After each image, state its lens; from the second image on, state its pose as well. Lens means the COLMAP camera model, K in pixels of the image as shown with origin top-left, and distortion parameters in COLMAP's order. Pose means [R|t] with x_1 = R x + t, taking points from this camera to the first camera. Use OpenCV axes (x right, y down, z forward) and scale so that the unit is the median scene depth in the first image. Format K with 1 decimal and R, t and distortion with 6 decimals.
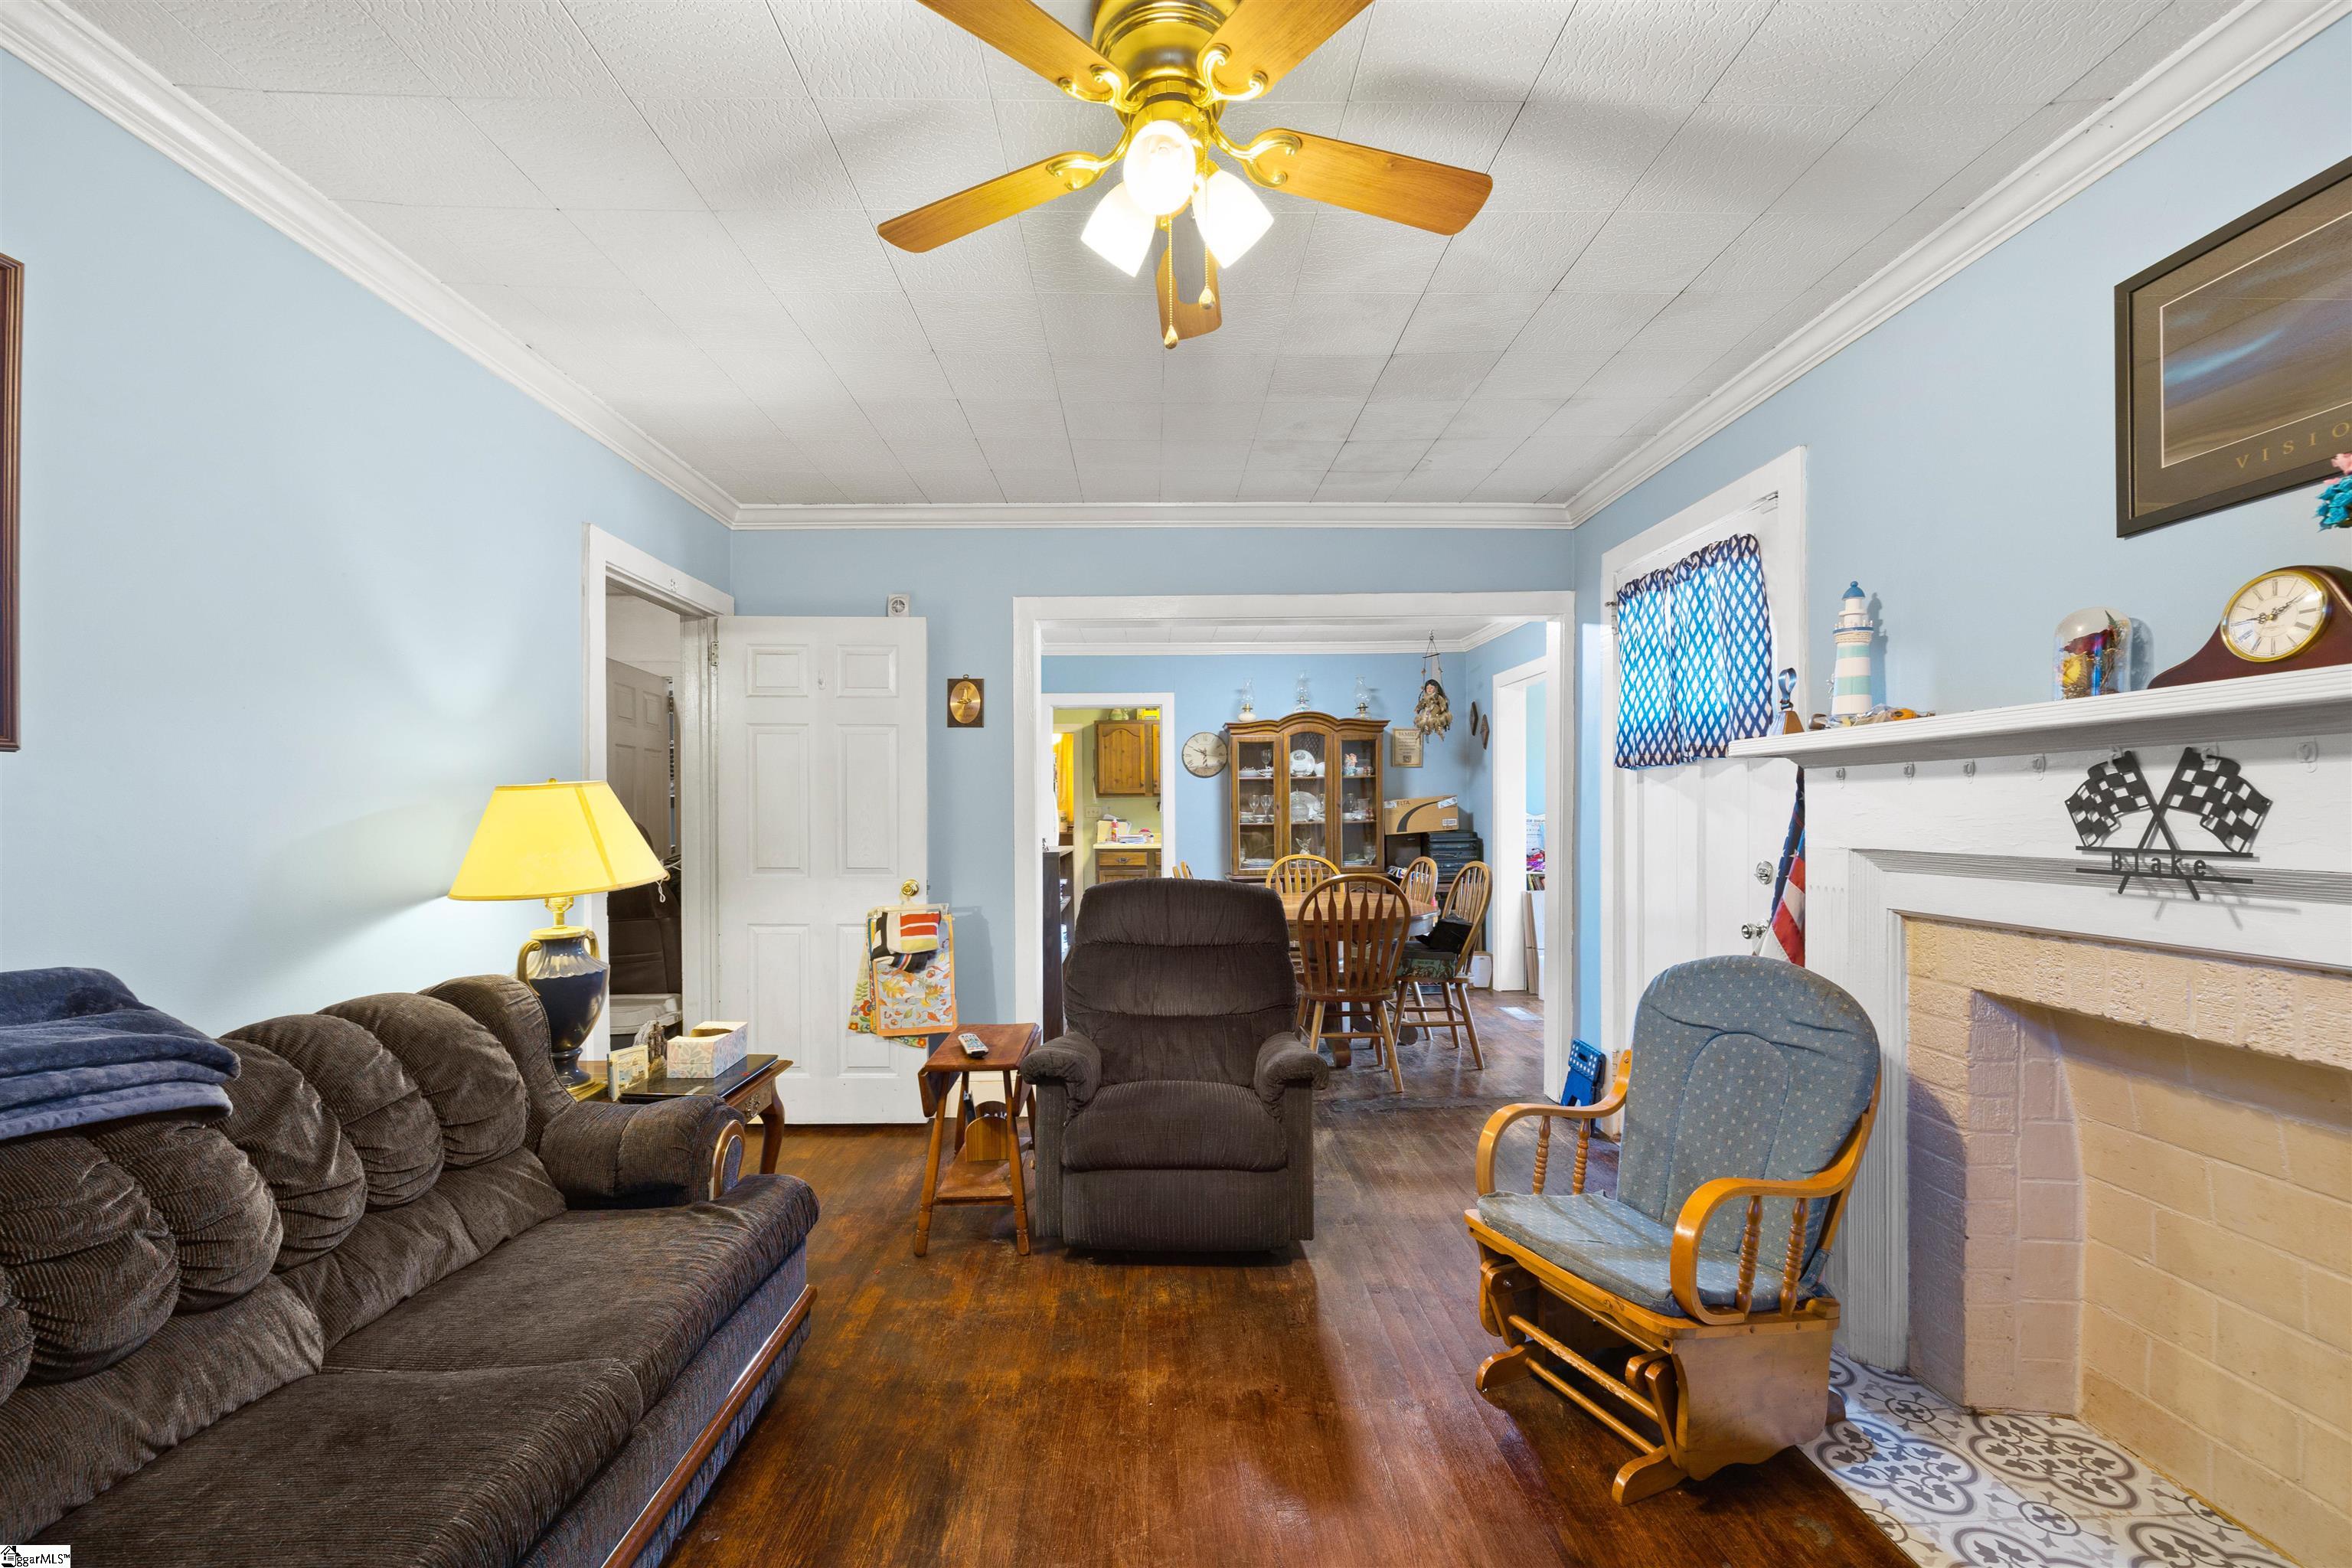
lens RADIAL K [[954.7, 0, 1178.4], [0, 954.7, 808.1], [0, 0, 1]] dist [-0.006237, 0.001140]
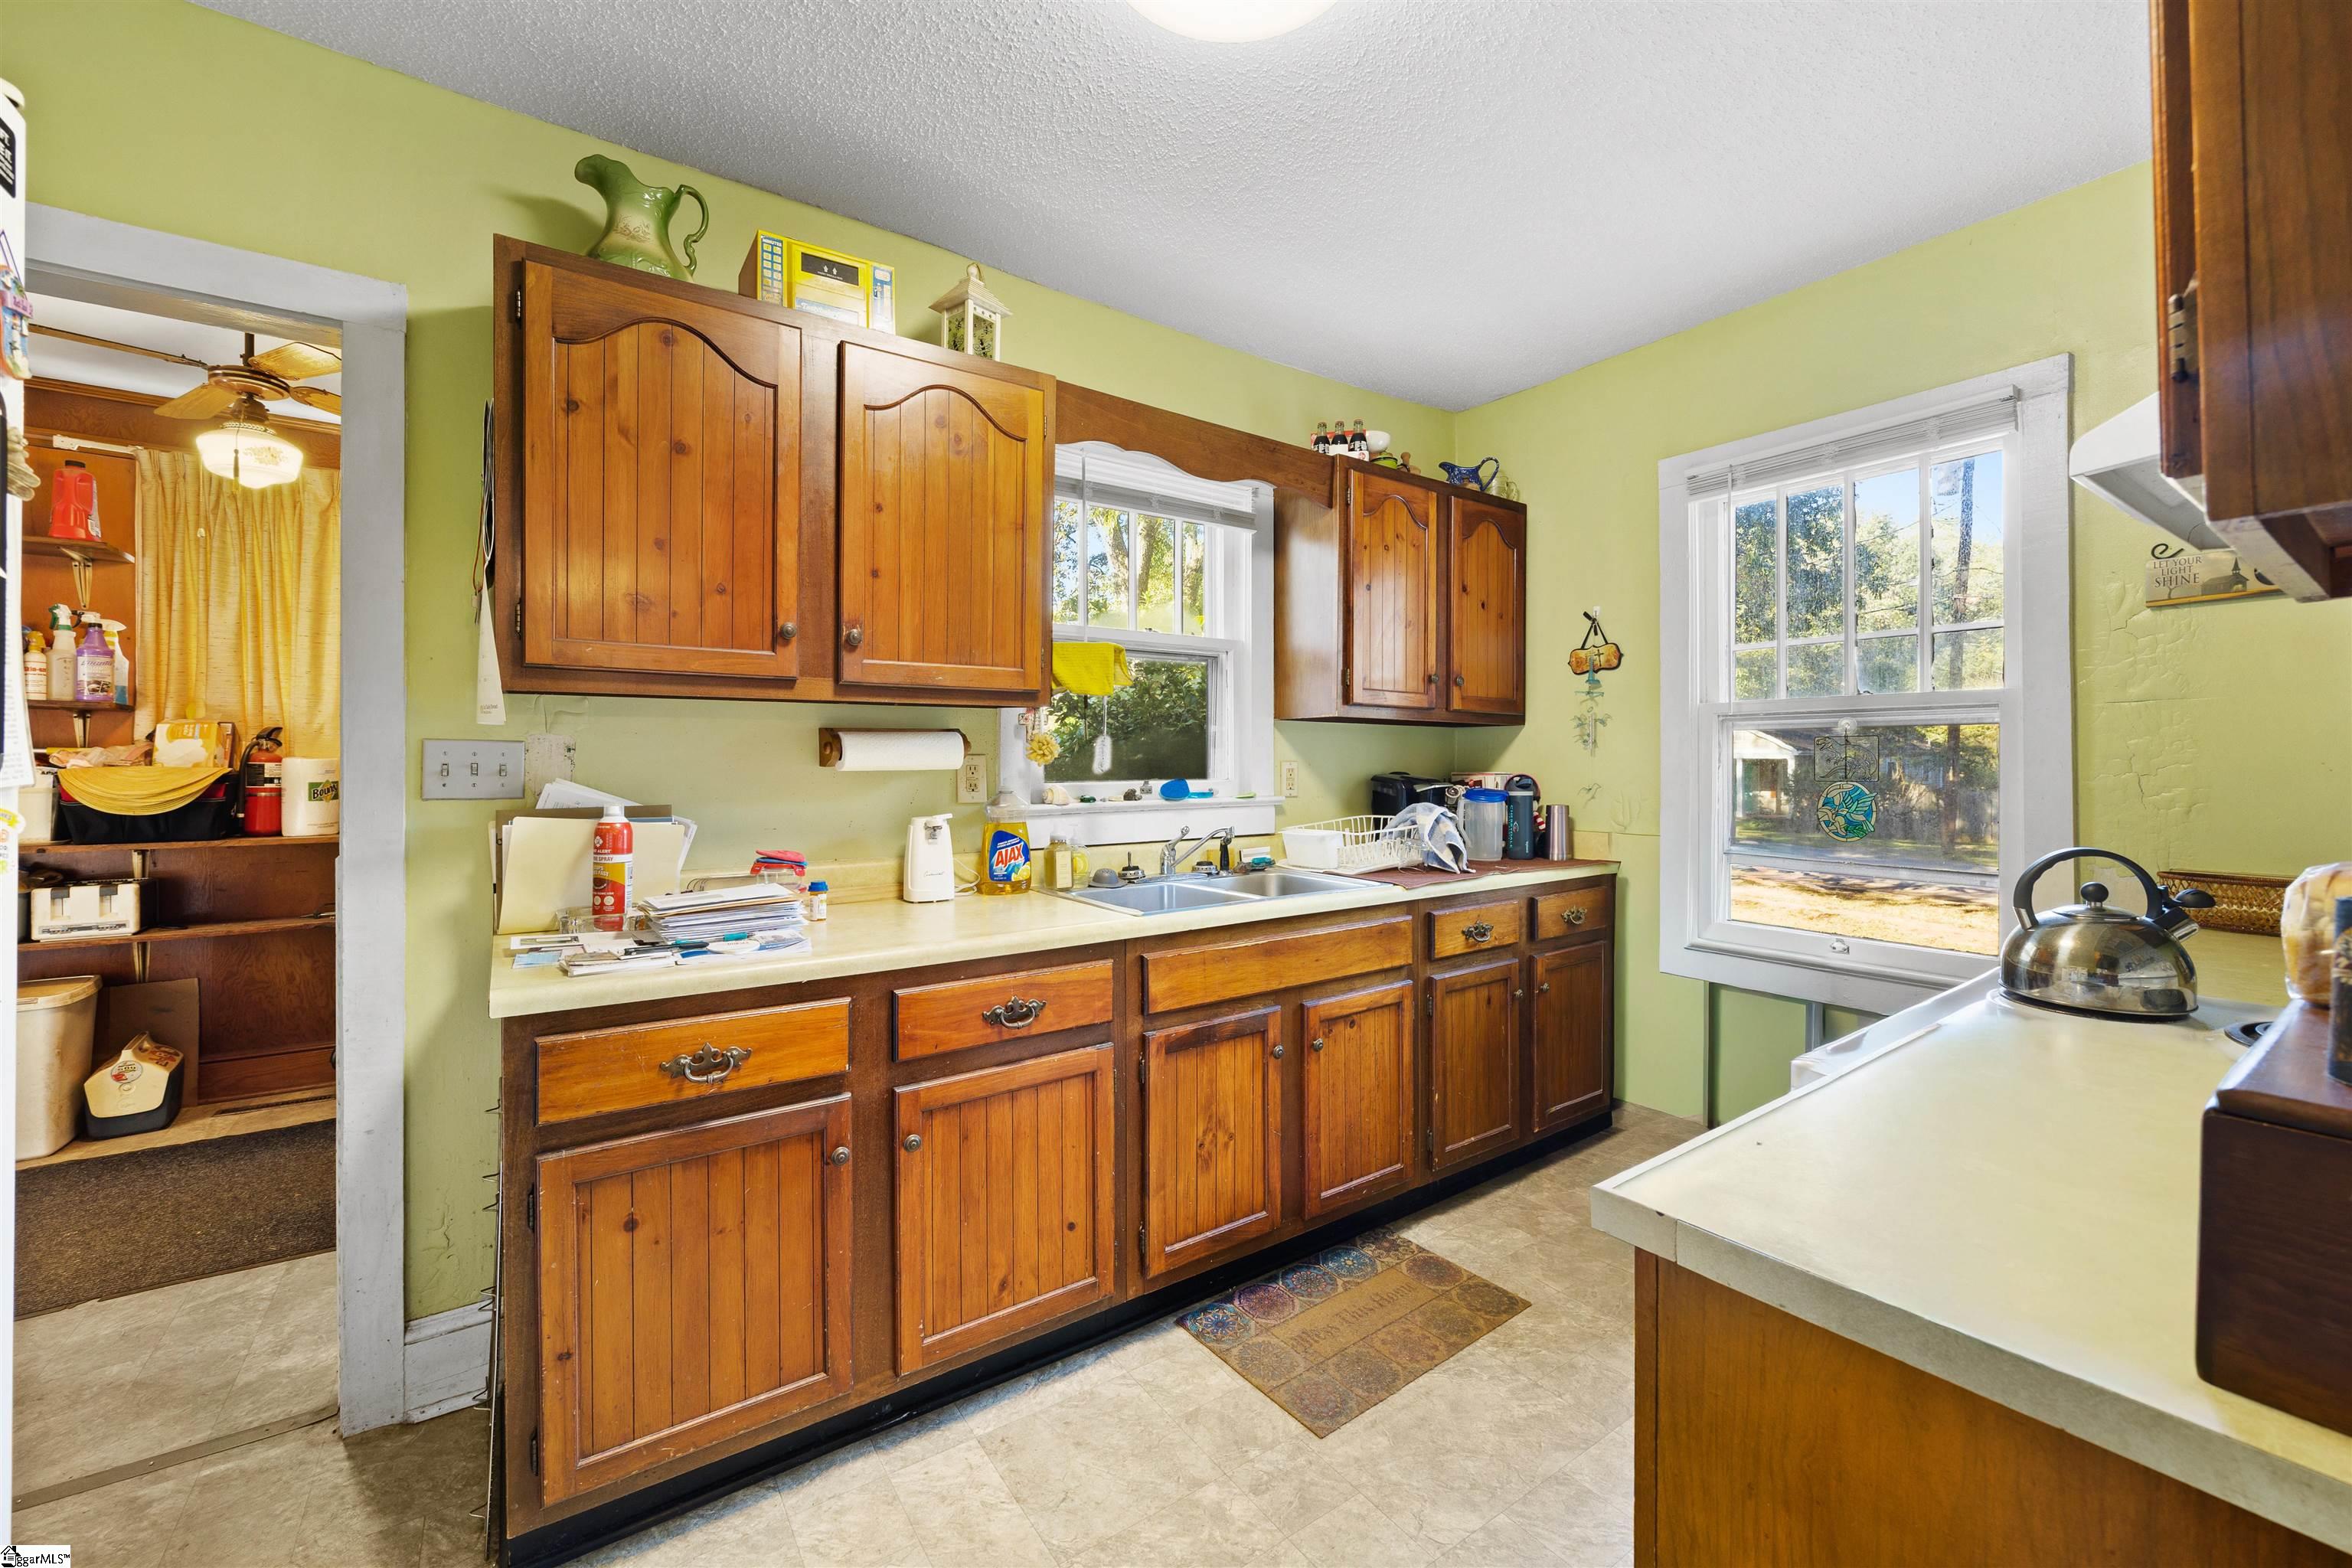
lens RADIAL K [[954.7, 0, 1213.0], [0, 954.7, 759.9], [0, 0, 1]] dist [-0.006237, 0.001140]
pose [[0.831485, 0.001735, 0.555544, -0.100602], [-0.001489, 0.999998, -0.000895, 0.002293], [-0.555545, -0.000083, 0.831487, 1.061661]]
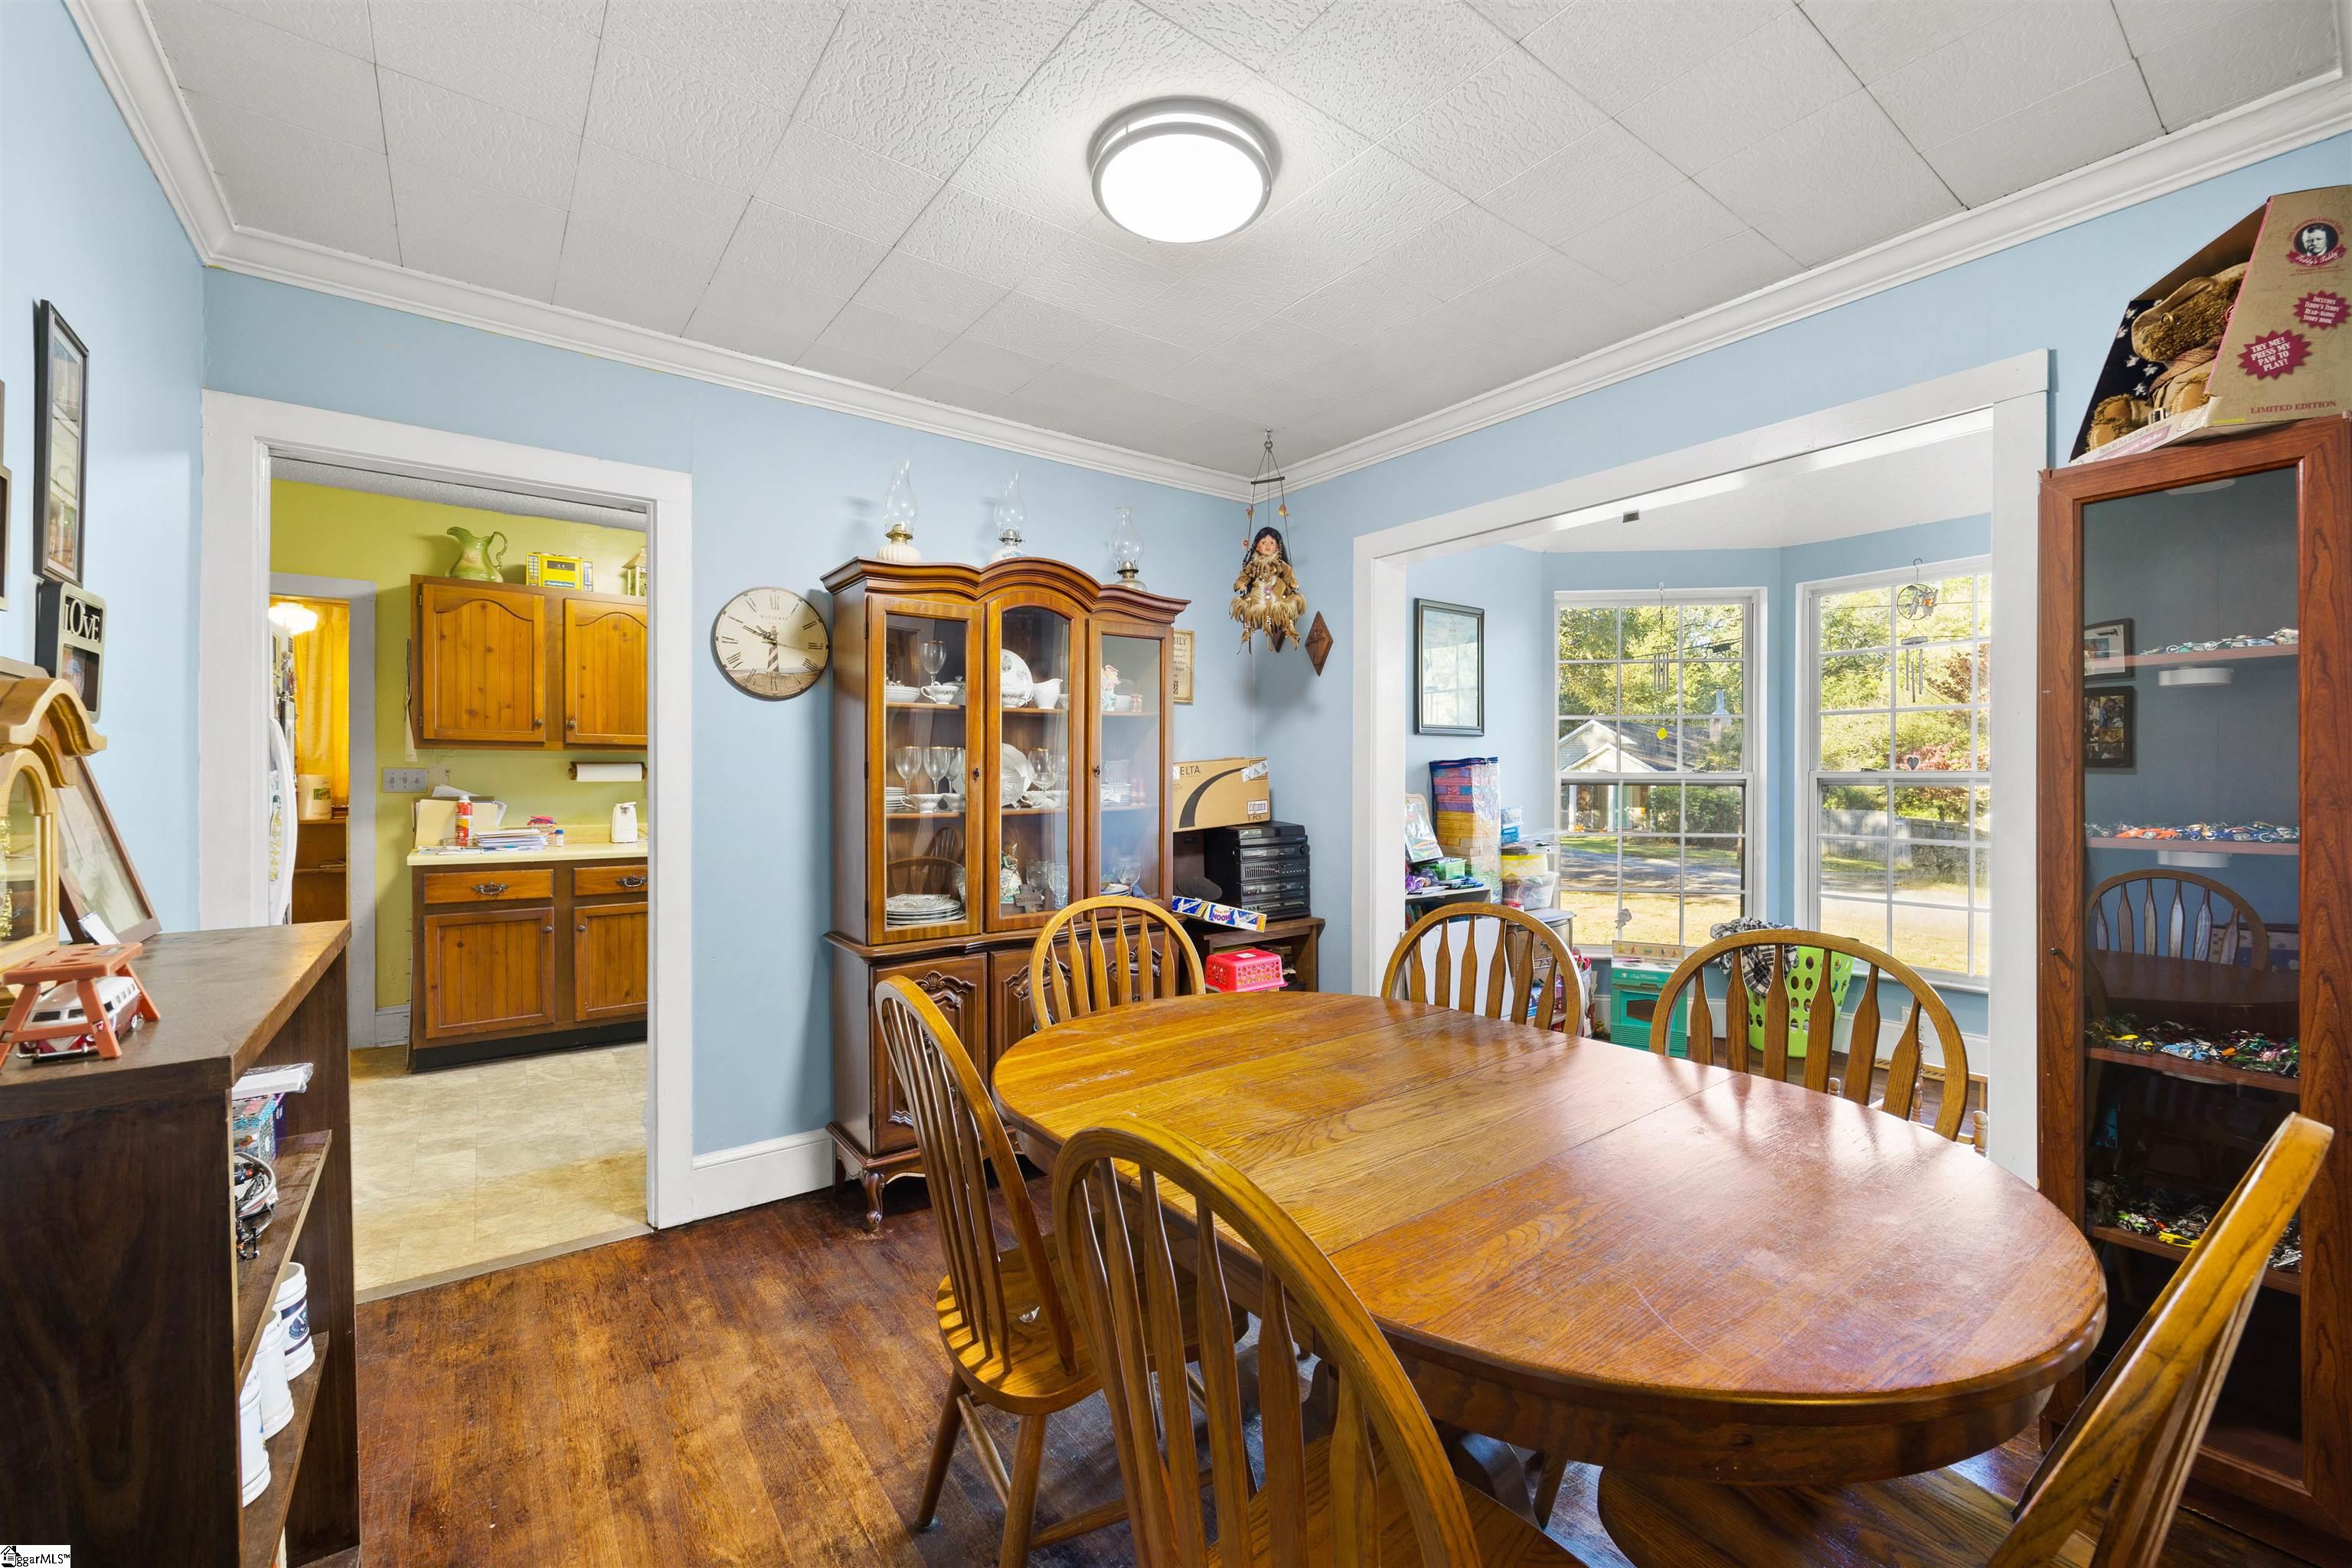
lens RADIAL K [[954.7, 0, 1212.7], [0, 954.7, 785.4], [0, 0, 1]] dist [-0.006237, 0.001140]
pose [[0.815299, 0.002449, 0.579036, -0.052890], [-0.009445, 0.999914, 0.009071, -0.001935], [-0.578964, -0.012865, 0.815252, 0.572947]]
